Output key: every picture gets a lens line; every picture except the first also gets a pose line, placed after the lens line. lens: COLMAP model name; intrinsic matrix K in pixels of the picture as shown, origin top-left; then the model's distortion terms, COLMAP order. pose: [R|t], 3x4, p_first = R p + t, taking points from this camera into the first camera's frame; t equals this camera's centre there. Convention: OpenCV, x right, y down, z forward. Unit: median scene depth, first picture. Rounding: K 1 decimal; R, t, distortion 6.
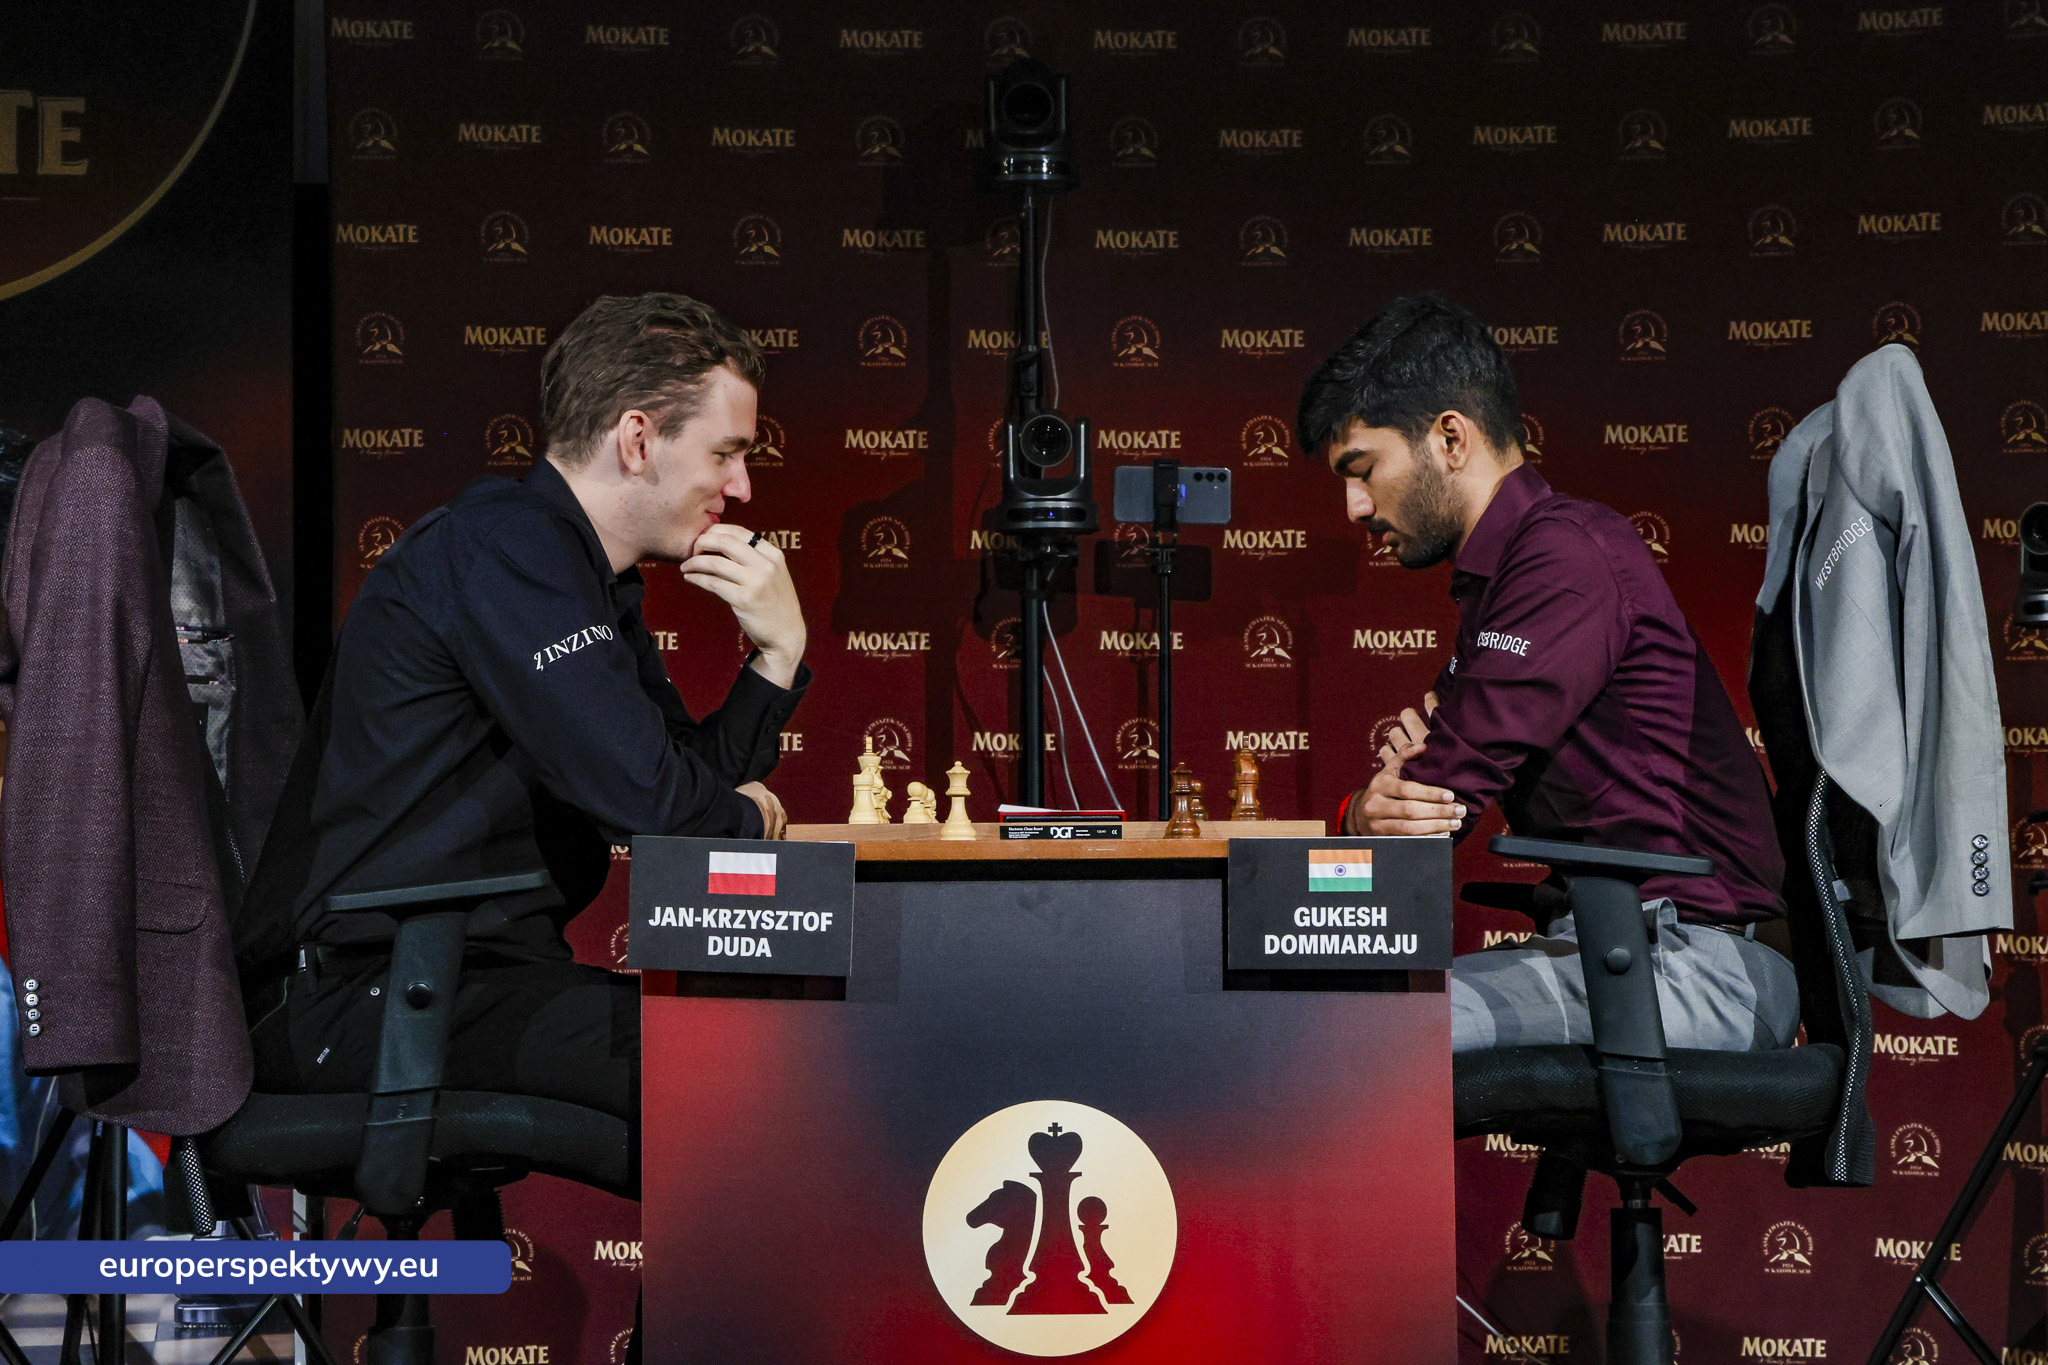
lens RADIAL K [[6776.6, 0, 1024.0], [0, 6776.6, 682.5], [0, 0, 1]] dist [0.449400, 2.018168]
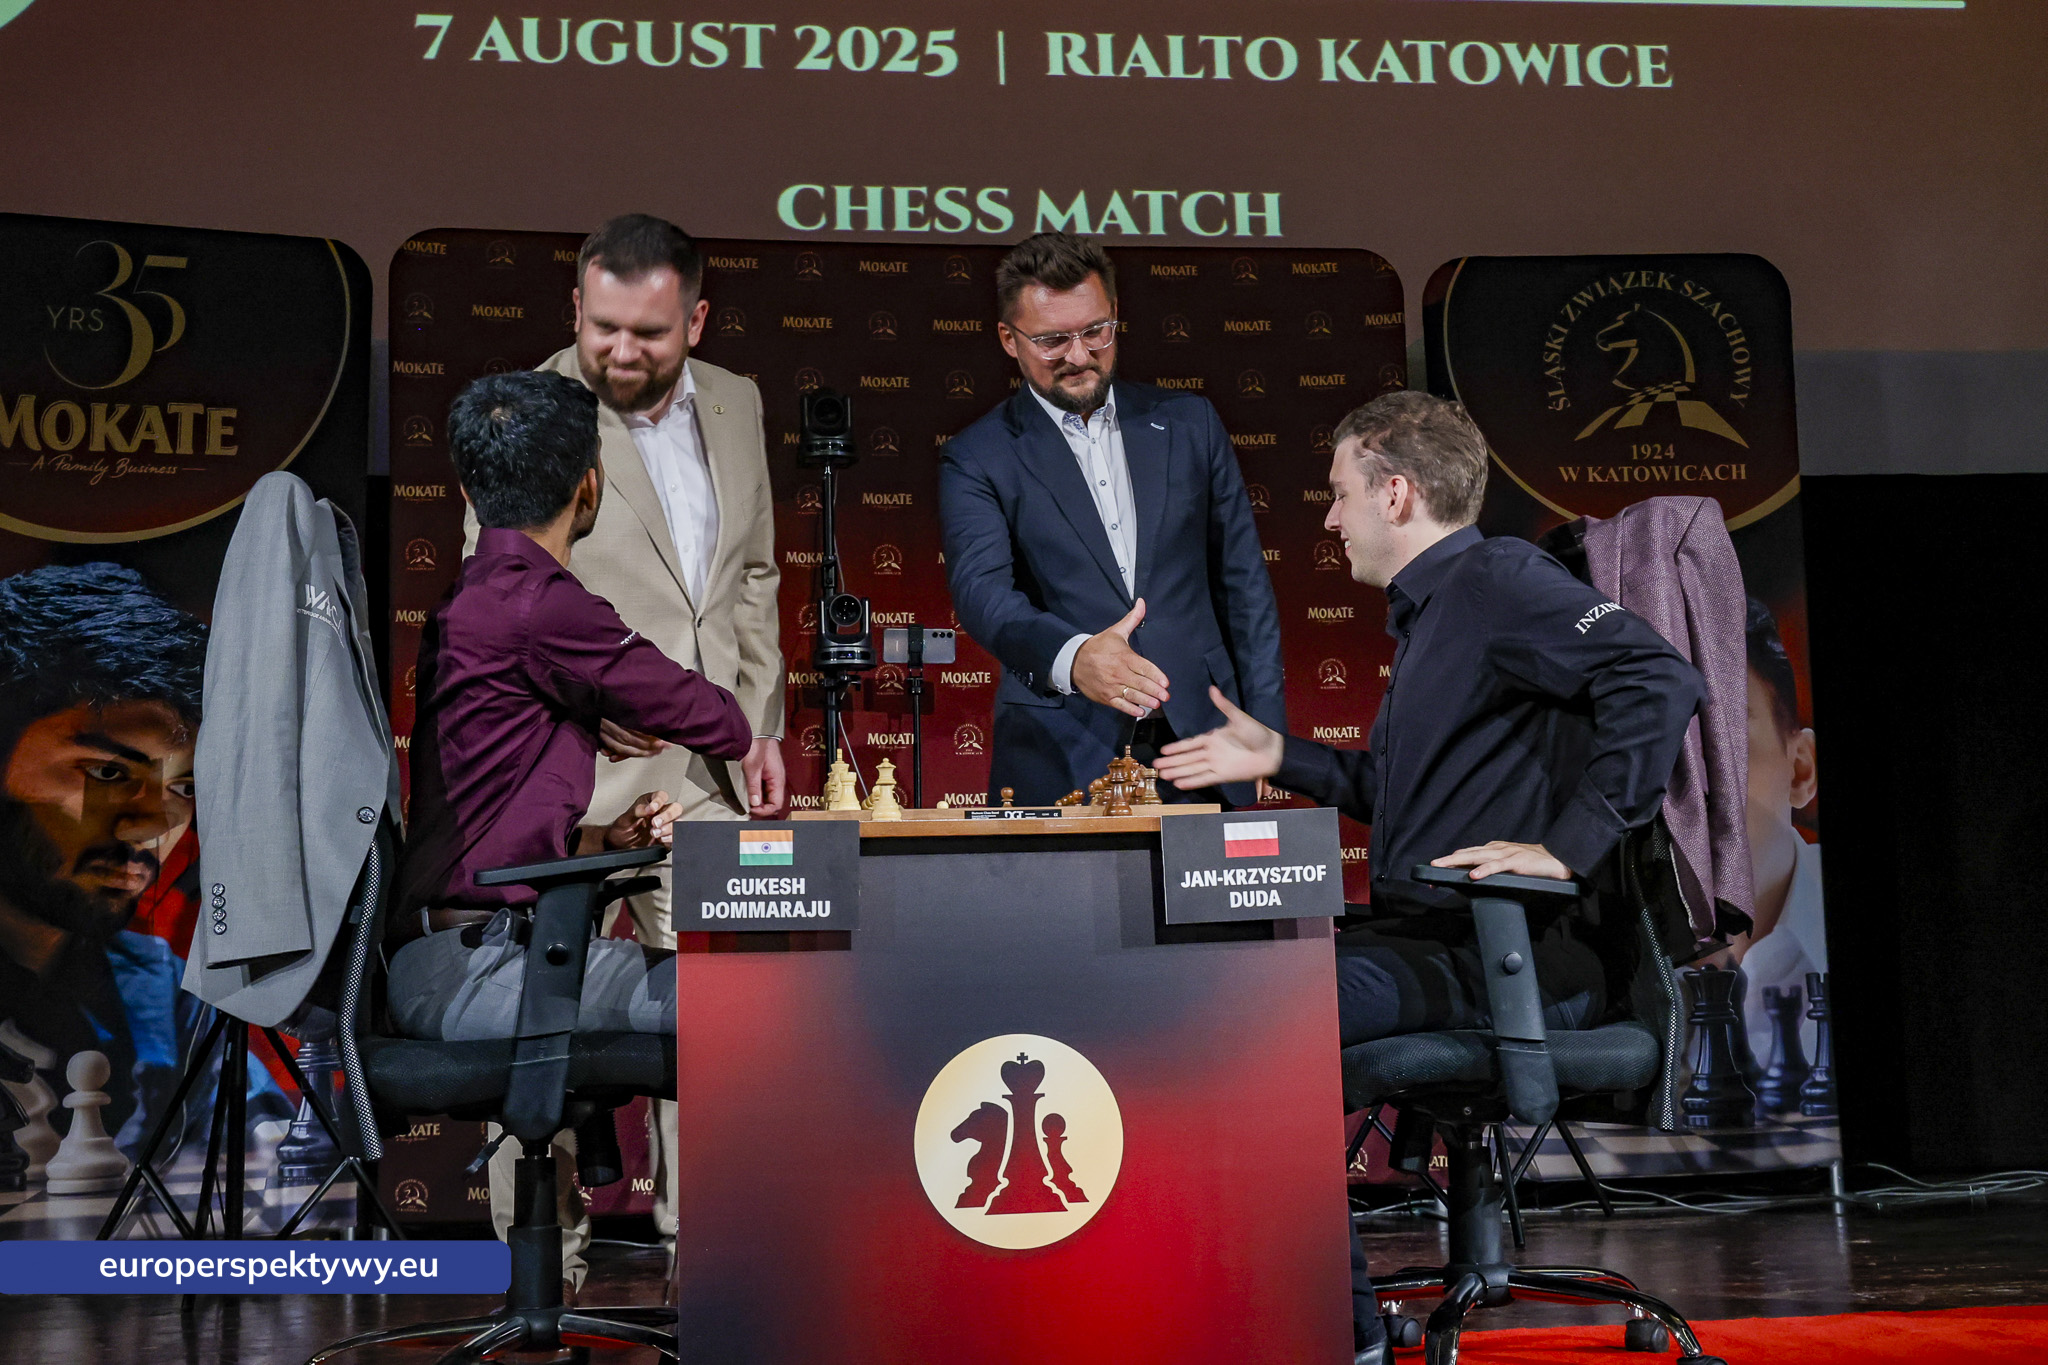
lens RADIAL K [[2496.1, 0, 1055.3], [0, 2496.1, 595.4], [0, 0, 1]] dist [0.046107, 0.011320]
pose [[0.985616, 0.005025, 0.168925, -0.063285], [0.011765, 0.995092, -0.098248, 0.026648], [-0.168590, 0.098822, 0.980720, 0.534998]]
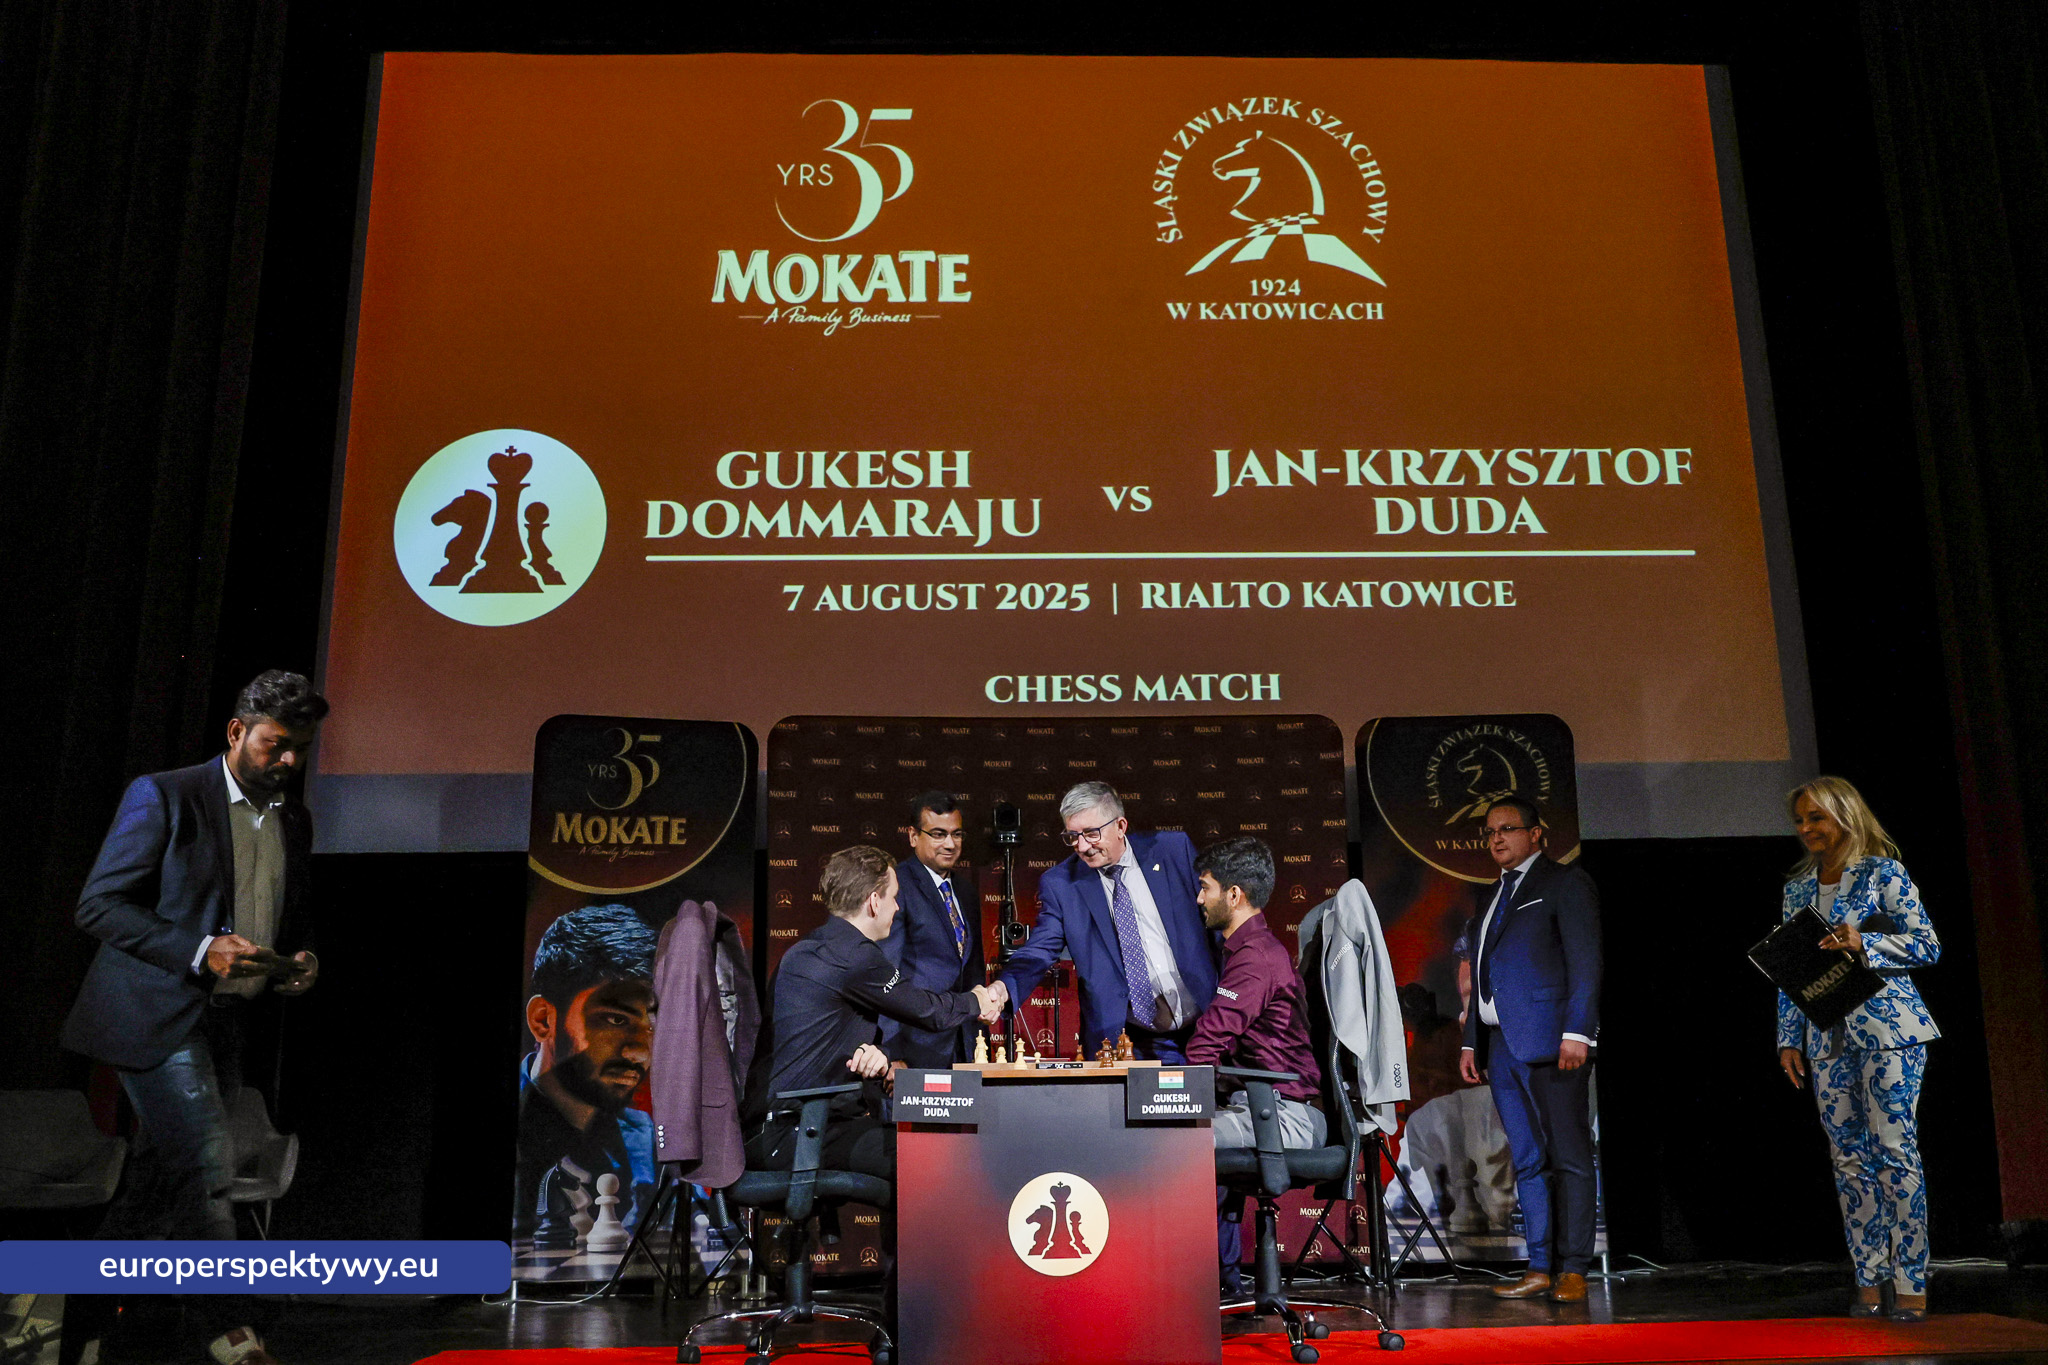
lens RADIAL K [[1826.0, 0, 1053.3], [0, 1826.0, 717.0], [0, 0, 1]] dist [-0.048580, 0.072188]
pose [[0.997826, 0.004535, 0.065751, -0.042324], [0.006749, 0.985354, -0.170386, 0.009179], [-0.065561, 0.170459, 0.983181, 0.289065]]
